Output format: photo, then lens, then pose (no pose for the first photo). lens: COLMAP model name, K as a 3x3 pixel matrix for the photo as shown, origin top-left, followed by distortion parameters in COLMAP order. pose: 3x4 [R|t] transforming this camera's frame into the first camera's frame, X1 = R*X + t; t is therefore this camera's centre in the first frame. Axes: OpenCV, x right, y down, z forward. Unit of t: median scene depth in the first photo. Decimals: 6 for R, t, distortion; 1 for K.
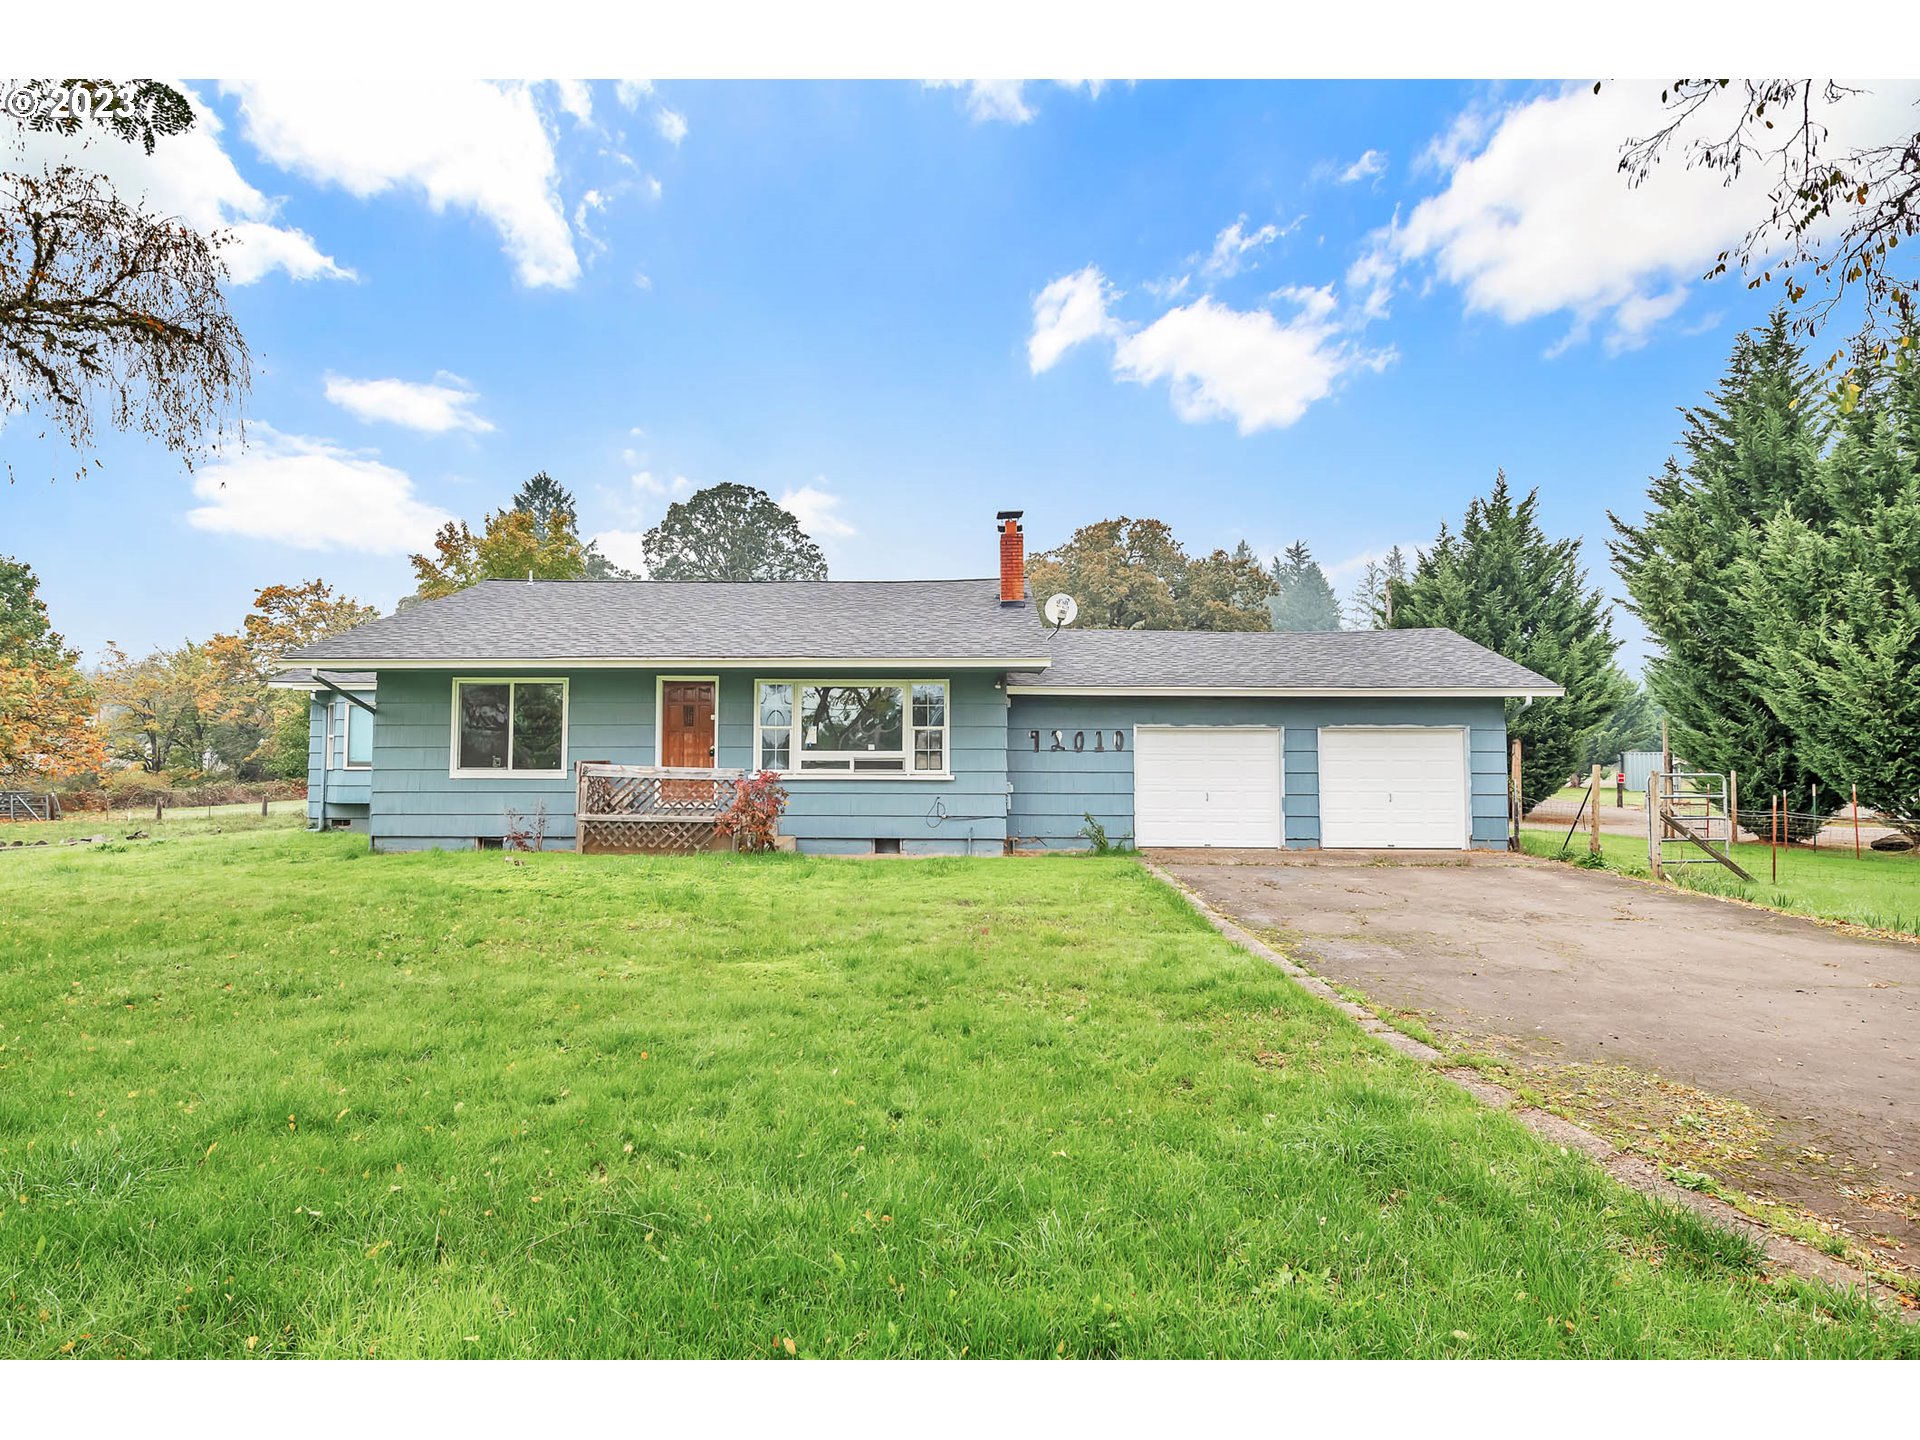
lens RADIAL K [[1057.5, 0, 939.6], [0, 1057.5, 714.1], [0, 0, 1]] dist [0.003231, -0.000205]
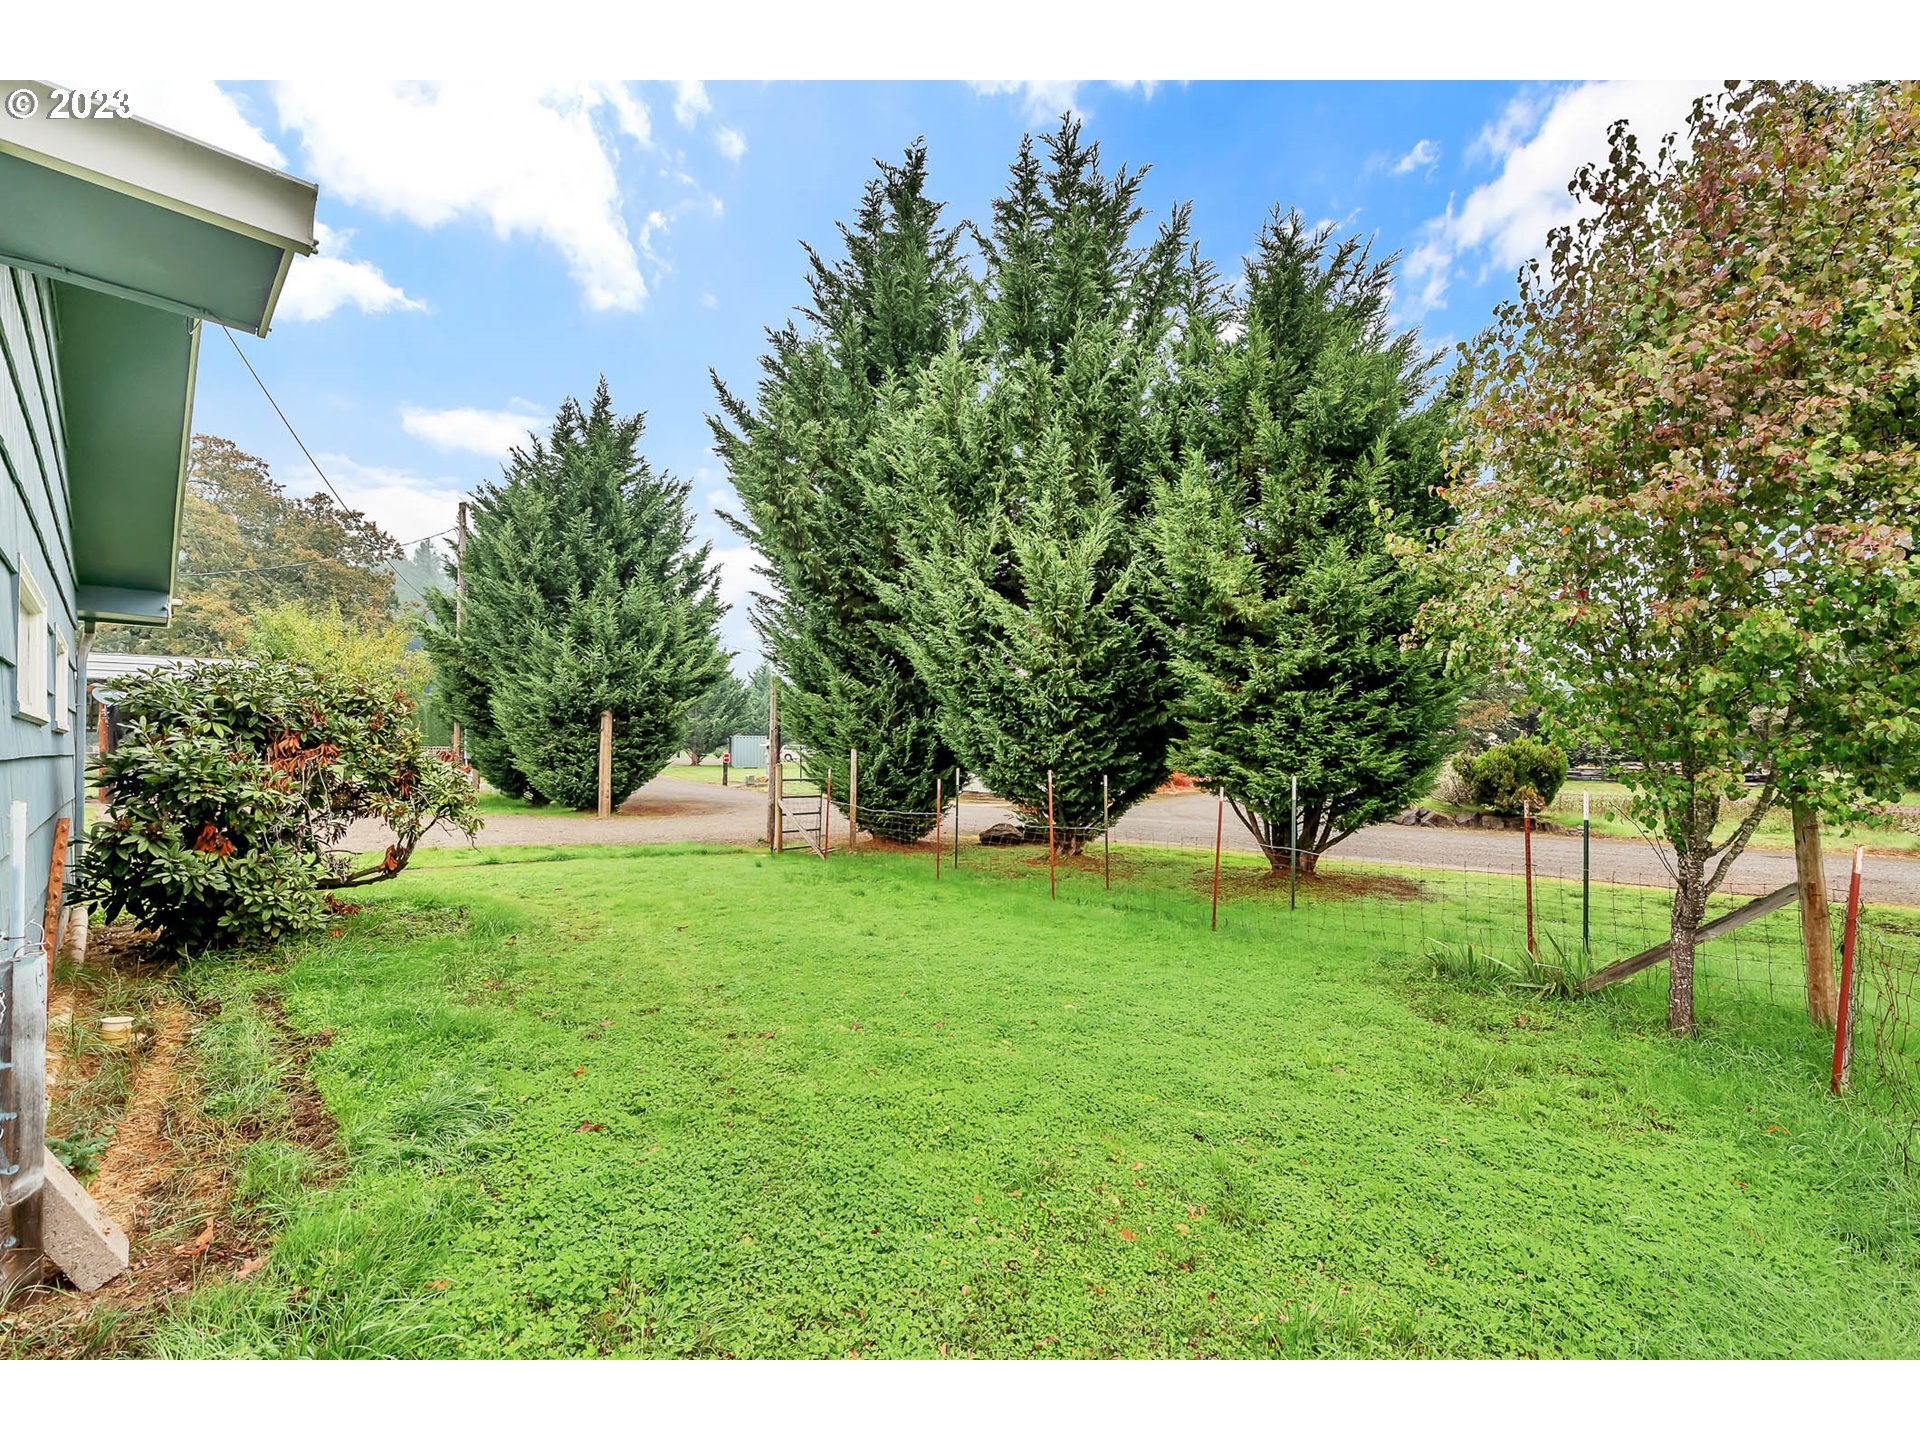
lens RADIAL K [[767.2, 0, 954.8], [0, 767.2, 725.2], [0, 0, 1]] dist [0.001311, -0.003413]
pose [[0.656697, 0.015878, 0.753987, 0.284990], [-0.031413, 0.999487, 0.006311, 0.022411], [-0.753500, -0.027829, 0.656858, 0.431111]]
